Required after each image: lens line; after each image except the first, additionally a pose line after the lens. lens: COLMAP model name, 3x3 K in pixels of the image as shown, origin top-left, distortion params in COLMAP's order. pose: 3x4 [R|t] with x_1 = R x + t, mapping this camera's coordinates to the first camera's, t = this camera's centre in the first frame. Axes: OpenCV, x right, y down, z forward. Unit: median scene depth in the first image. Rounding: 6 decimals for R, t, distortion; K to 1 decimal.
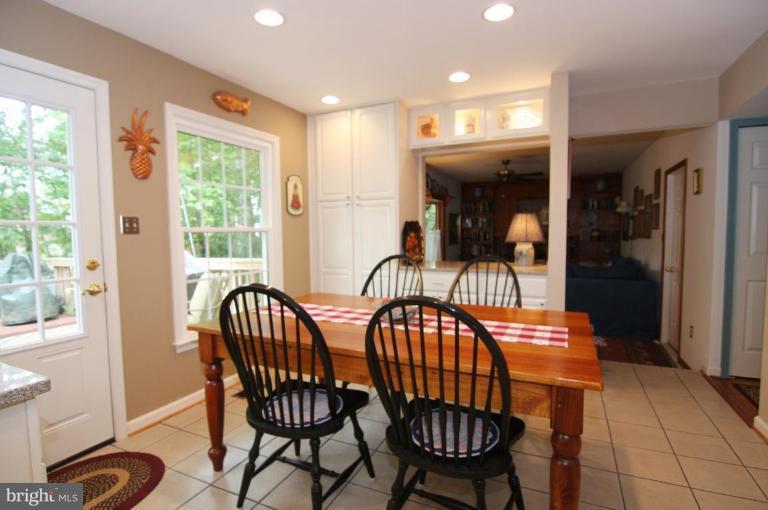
lens RADIAL K [[394.0, 0, 386.5], [0, 394.0, 254.8], [0, 0, 1]] dist [-0.002590, -0.000864]
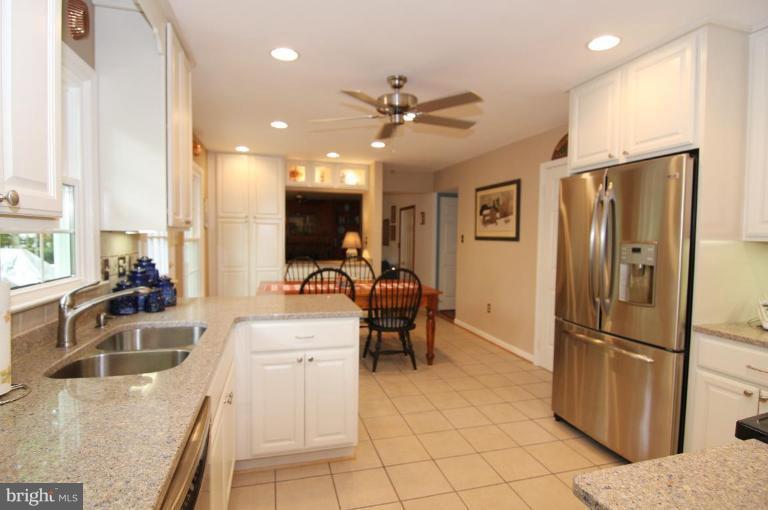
lens RADIAL K [[394.0, 0, 386.5], [0, 394.0, 254.8], [0, 0, 1]] dist [-0.002590, -0.000864]
pose [[0.758859, -0.011762, 0.651149, -0.460896], [0.019724, 0.999793, -0.004927, 0.005830], [-0.650956, 0.016582, 0.758934, -0.285846]]
